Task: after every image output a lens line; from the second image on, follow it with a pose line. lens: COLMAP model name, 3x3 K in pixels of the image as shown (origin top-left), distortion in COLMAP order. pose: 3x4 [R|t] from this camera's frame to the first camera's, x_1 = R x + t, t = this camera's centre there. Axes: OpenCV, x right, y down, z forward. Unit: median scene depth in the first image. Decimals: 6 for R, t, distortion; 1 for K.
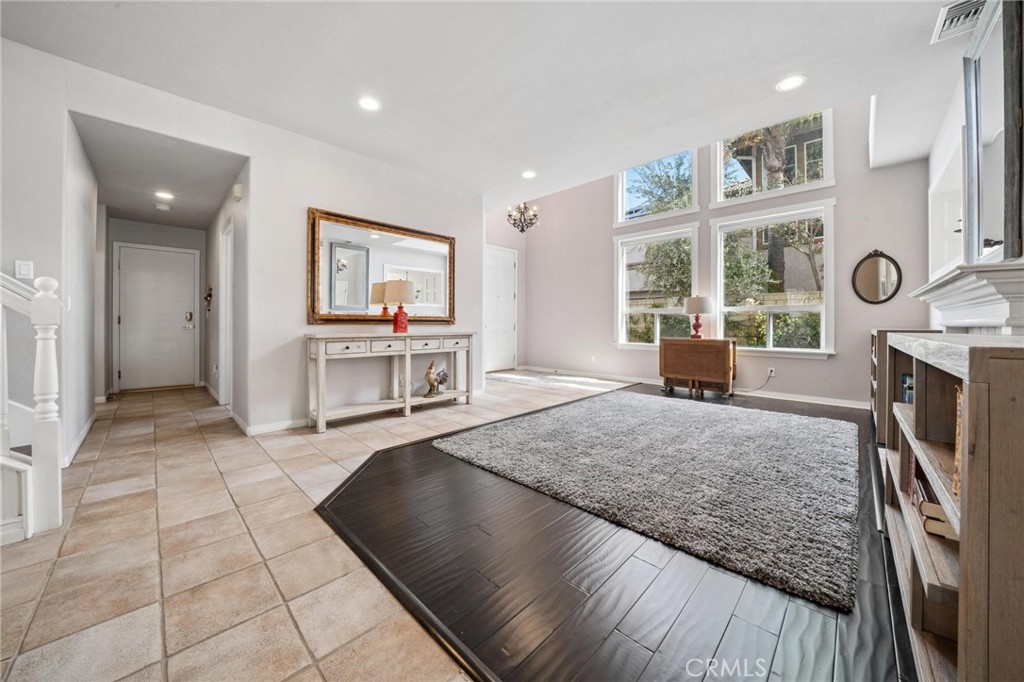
lens RADIAL K [[361.1, 0, 500.0], [0, 361.1, 321.8], [0, 0, 1]] dist [-0.001823, -0.000068]
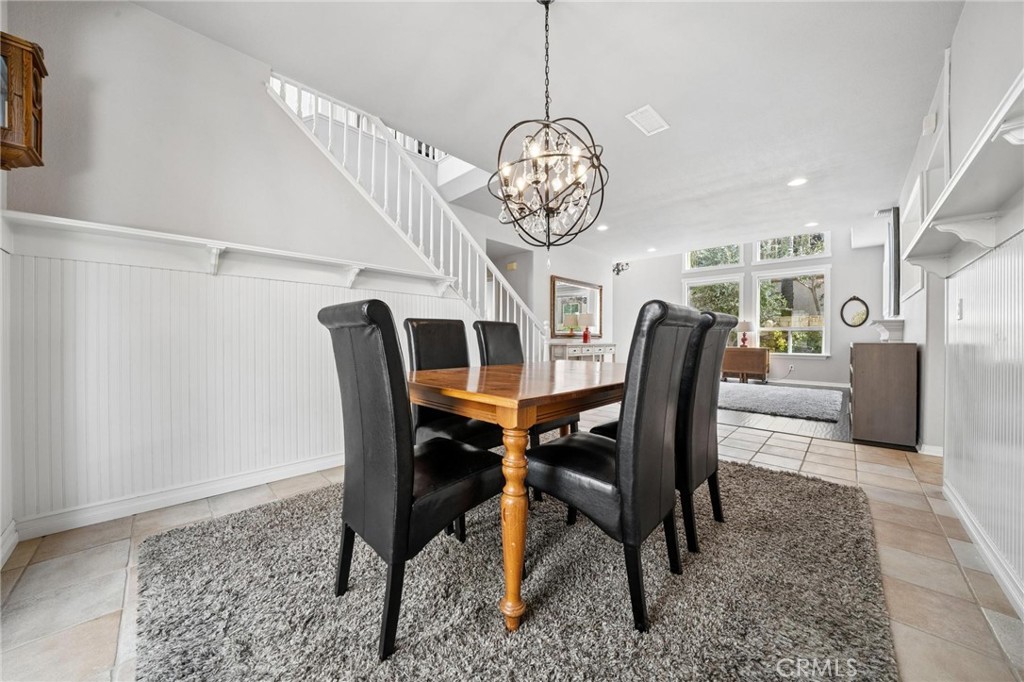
lens RADIAL K [[349.7, 0, 508.5], [0, 349.7, 337.1], [0, 0, 1]] dist [0.000916, 0.000030]
pose [[0.999958, 0.002481, 0.008850, -0.566926], [-0.002534, 0.999978, 0.006072, -0.006469], [-0.008834, -0.006094, 0.999942, -0.597917]]
